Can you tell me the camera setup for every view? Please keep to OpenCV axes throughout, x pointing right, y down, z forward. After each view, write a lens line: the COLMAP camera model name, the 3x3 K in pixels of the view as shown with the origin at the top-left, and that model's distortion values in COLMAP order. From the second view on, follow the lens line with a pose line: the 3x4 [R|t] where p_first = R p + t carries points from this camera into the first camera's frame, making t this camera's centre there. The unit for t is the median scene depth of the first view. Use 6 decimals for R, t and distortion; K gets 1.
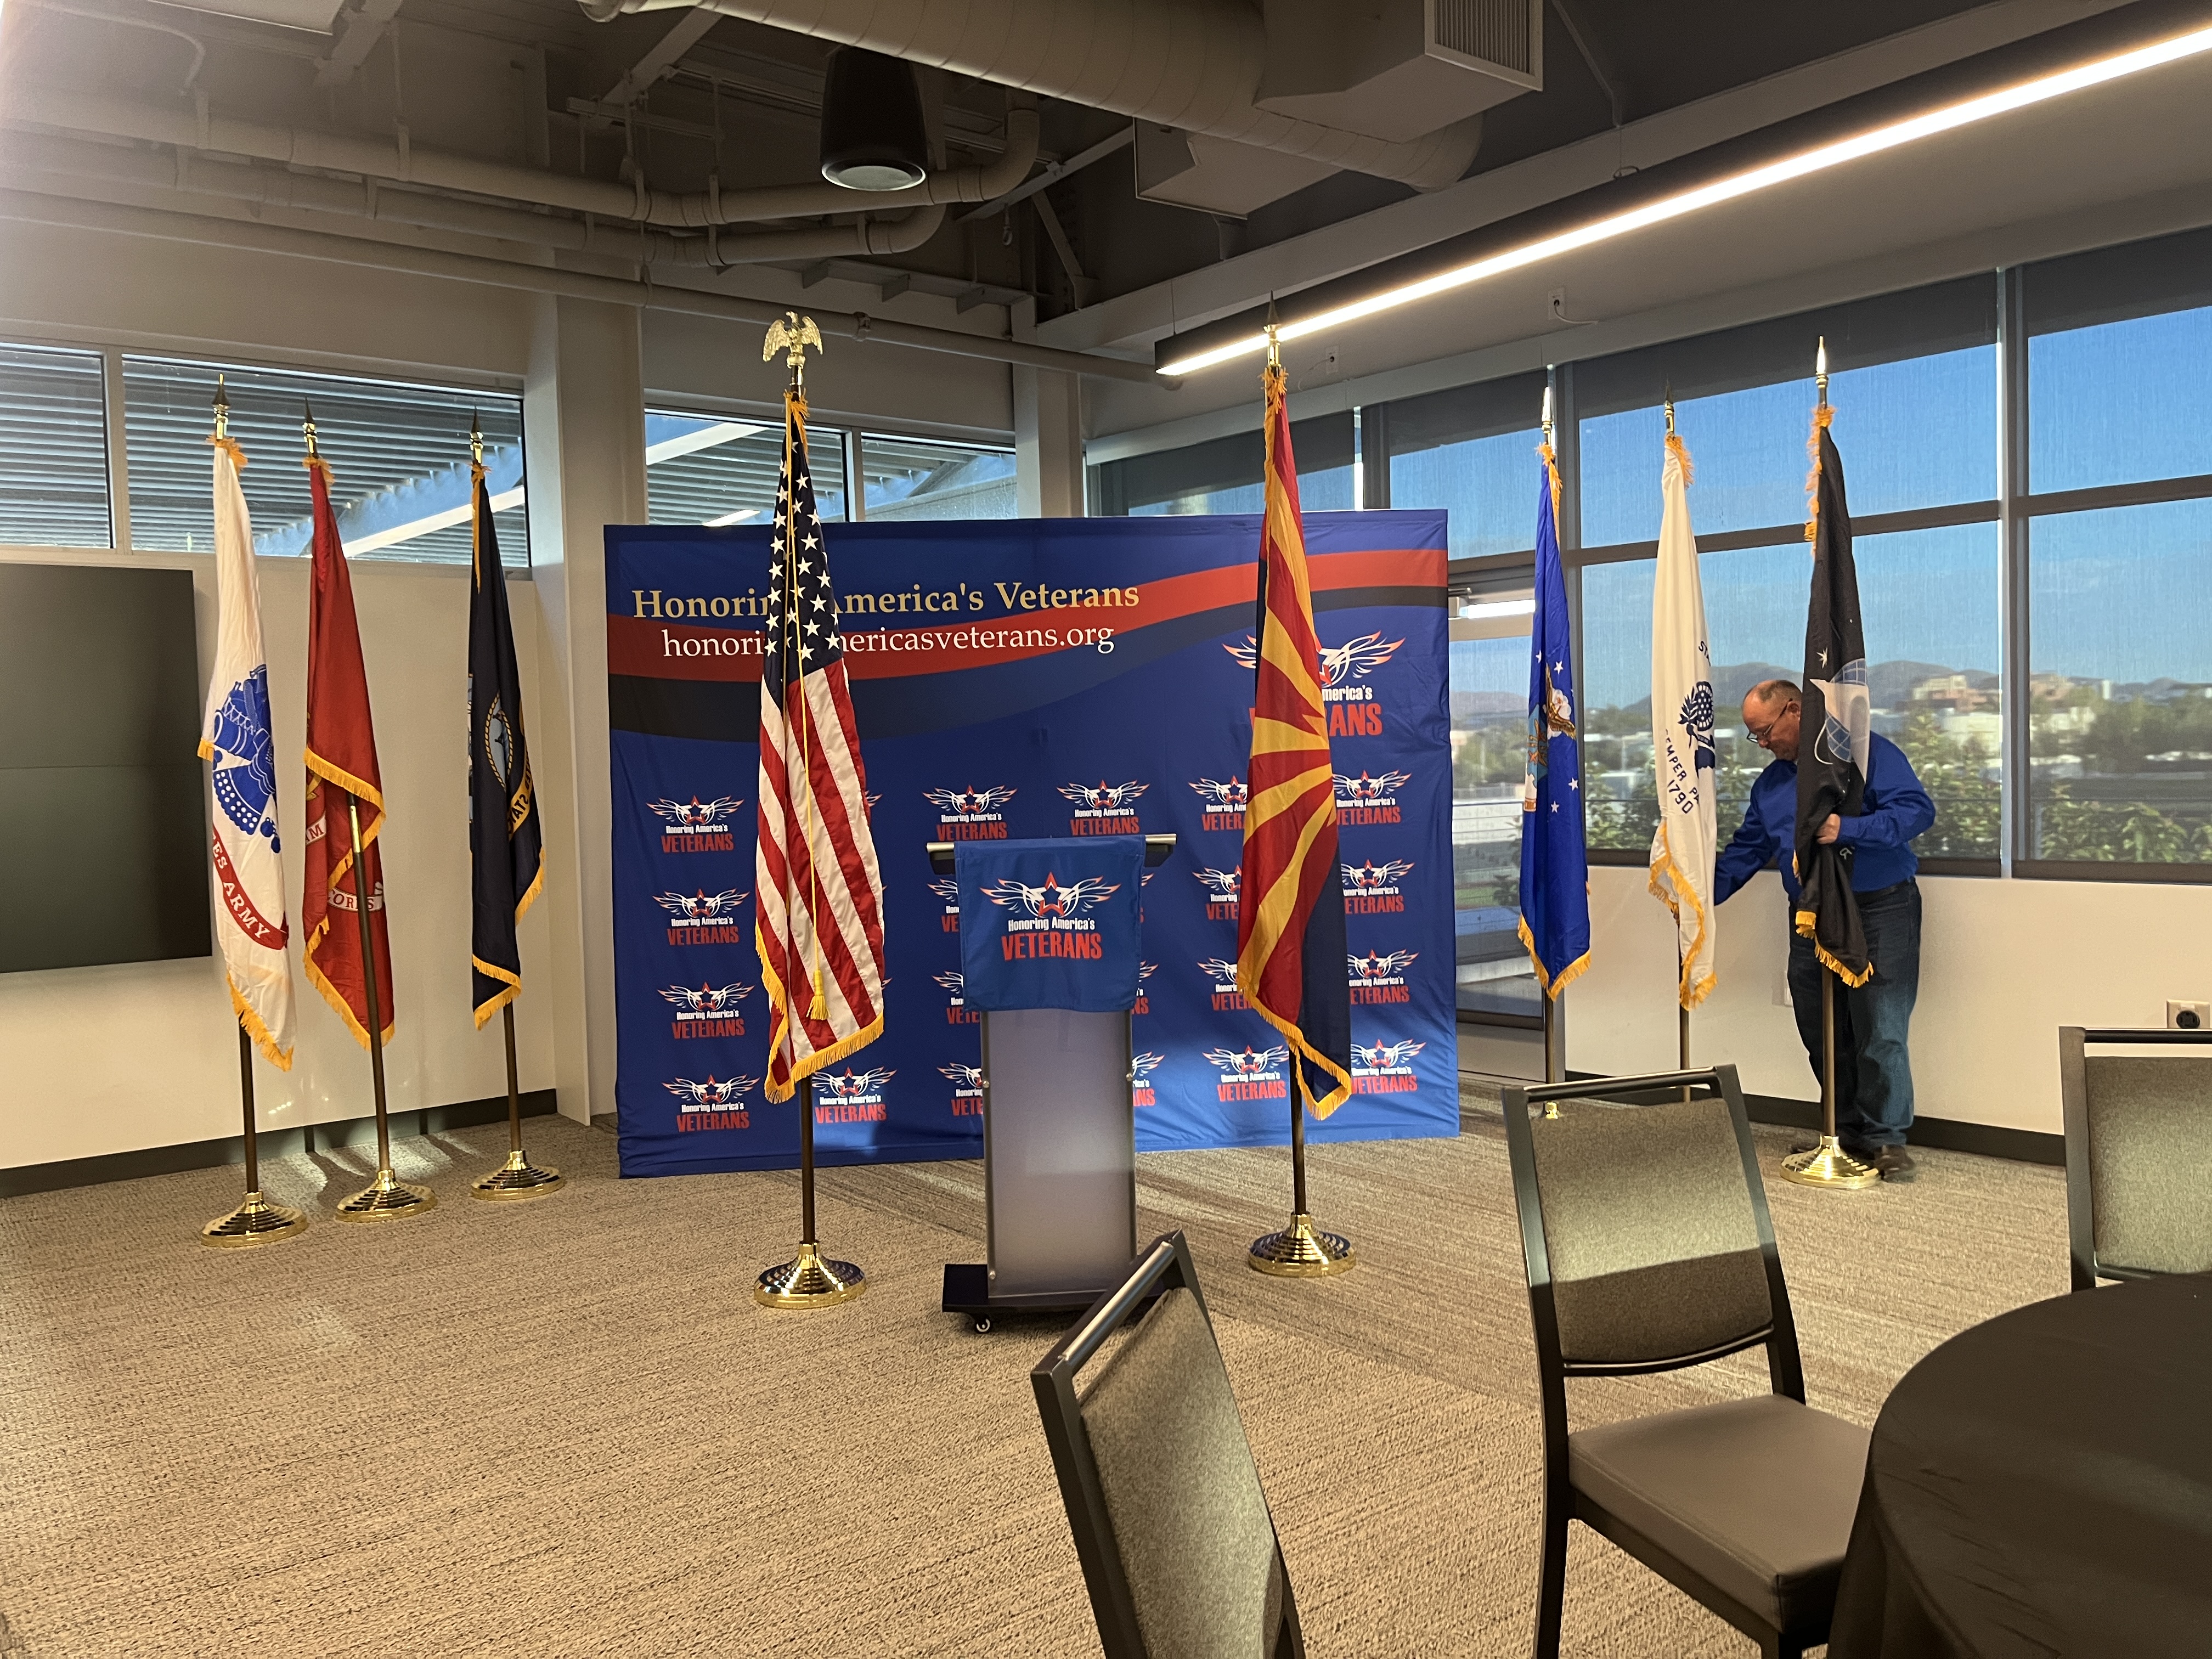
lens RADIAL K [[1671.7, 0, 1123.6], [0, 1671.7, 824.9], [0, 0, 1]] dist [0.067044, -0.086759]
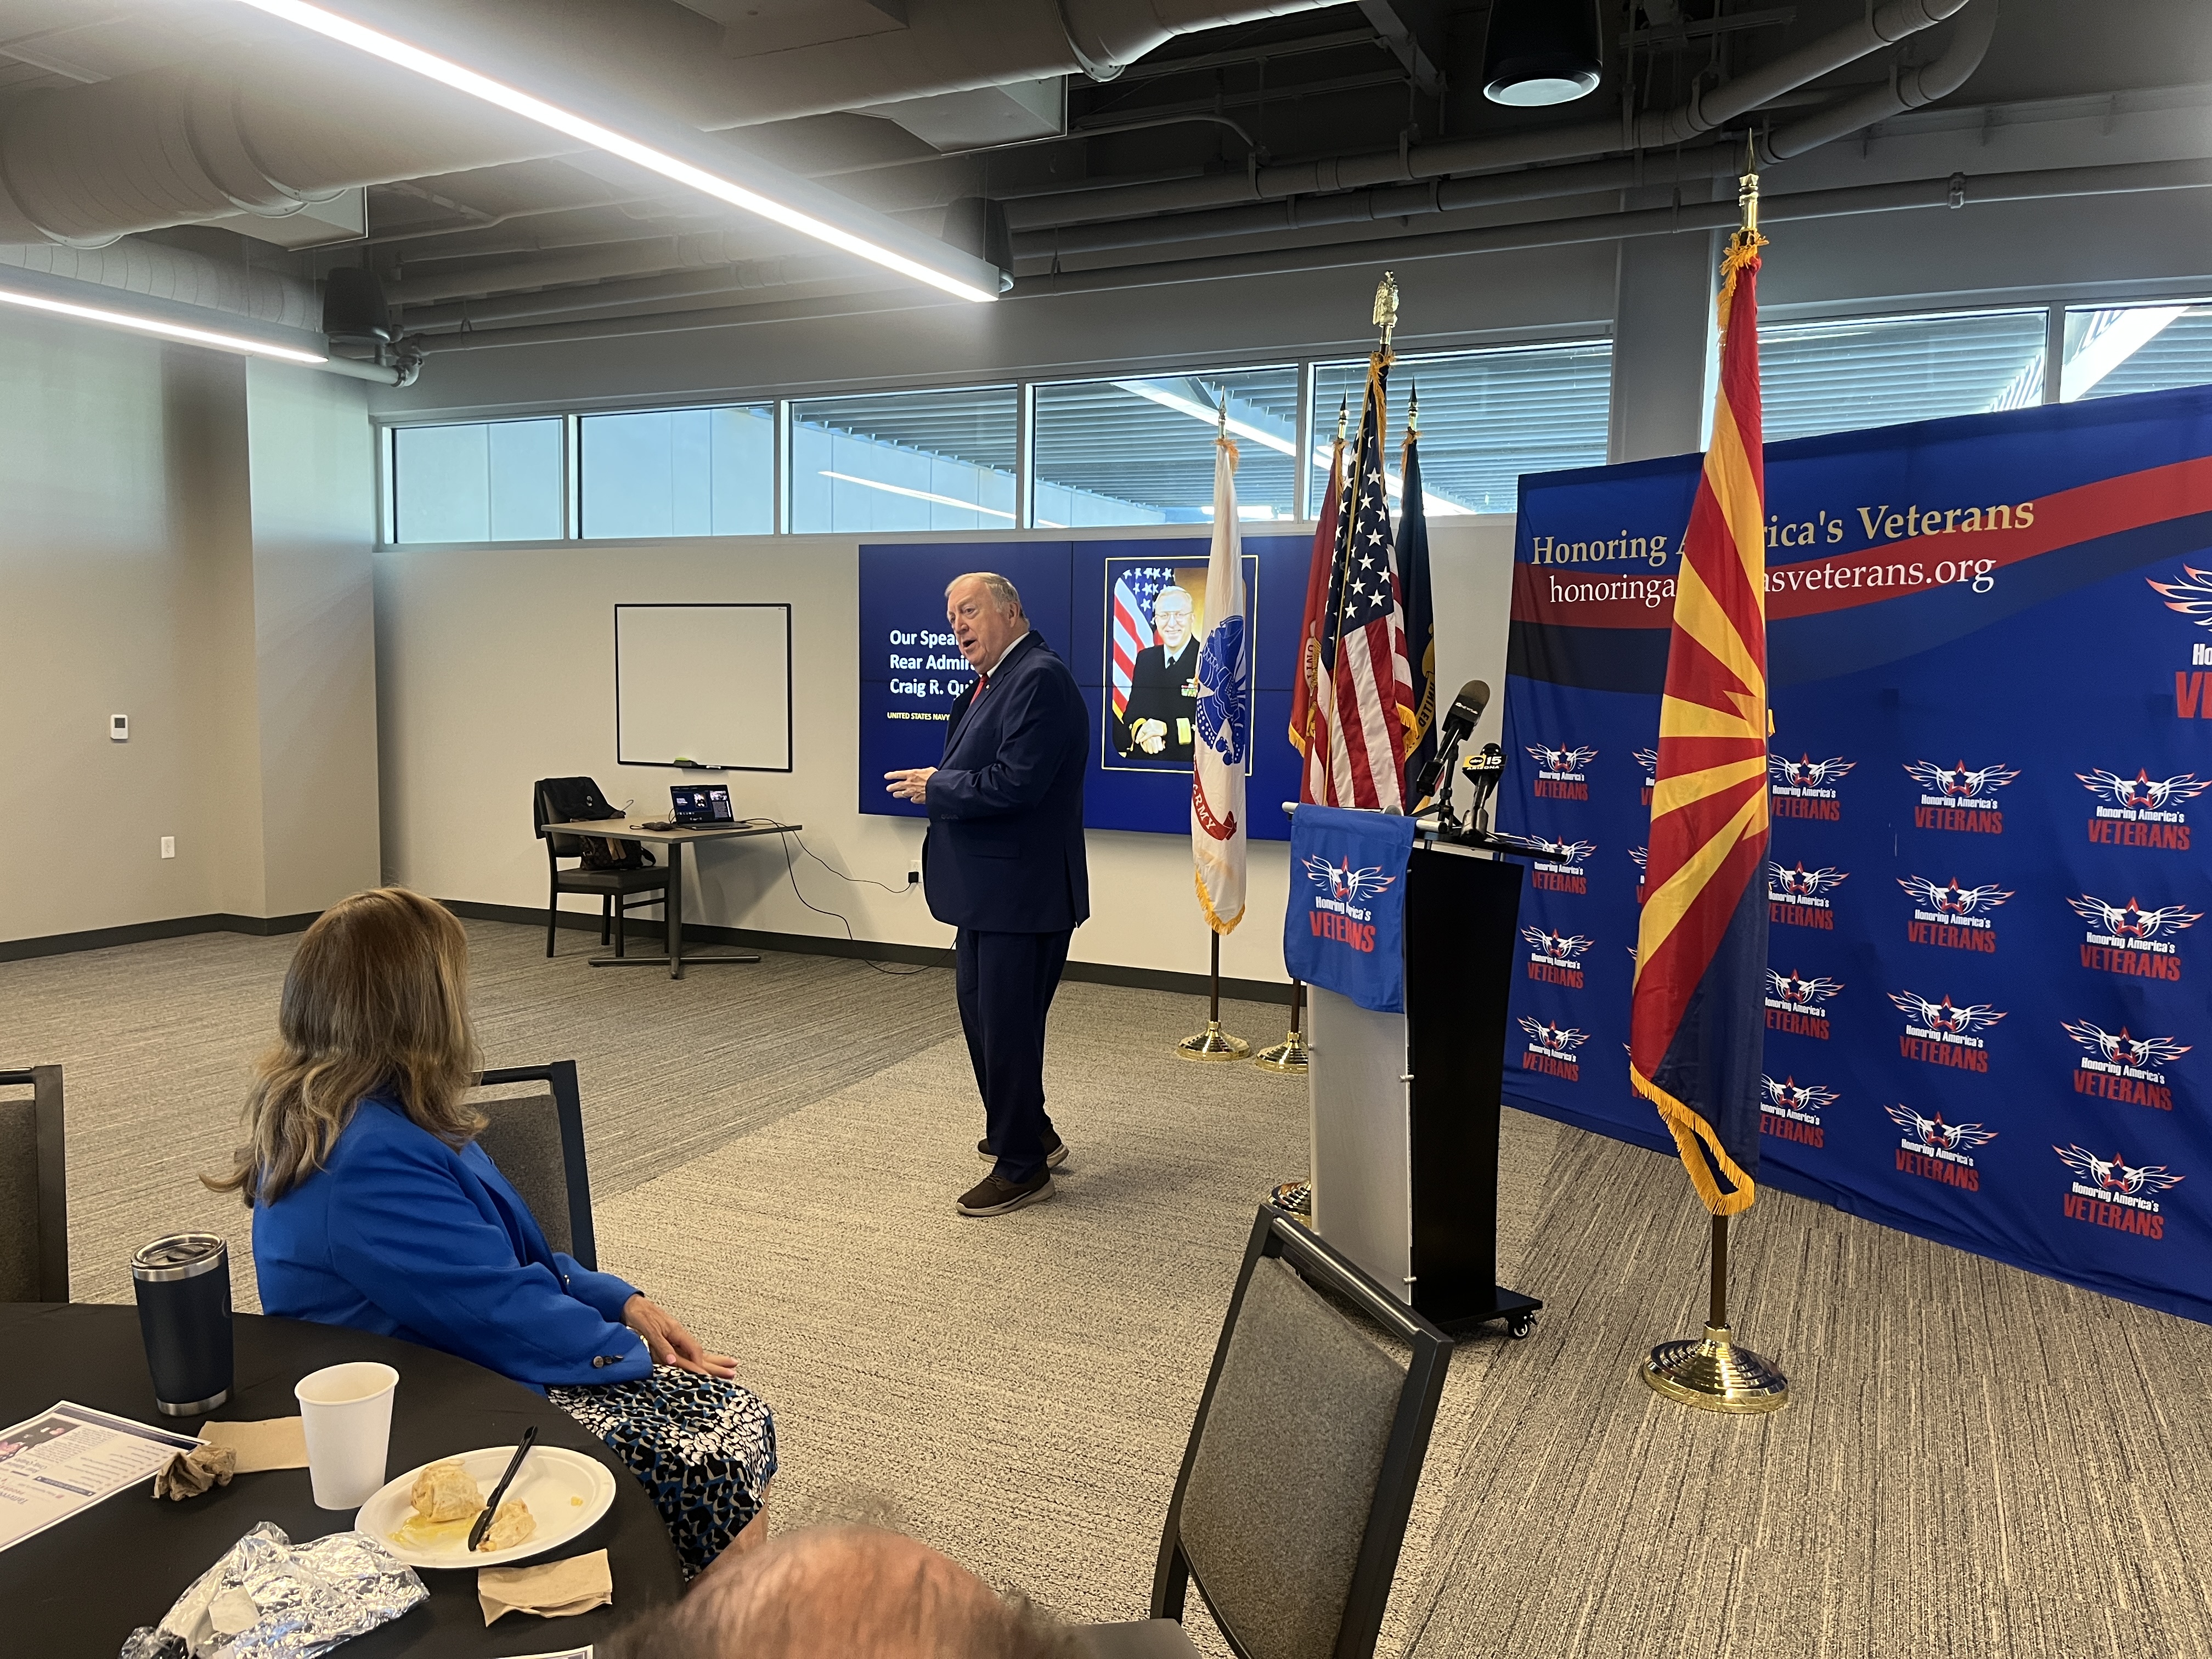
lens RADIAL K [[1671.7, 0, 1087.9], [0, 1671.7, 843.6], [0, 0, 1]] dist [0.067044, -0.086759]
pose [[0.438905, 0.124805, -0.889824, 0.514152], [-0.065721, 0.992113, 0.106734, -0.045699], [0.896127, 0.011634, 0.443646, 0.302137]]
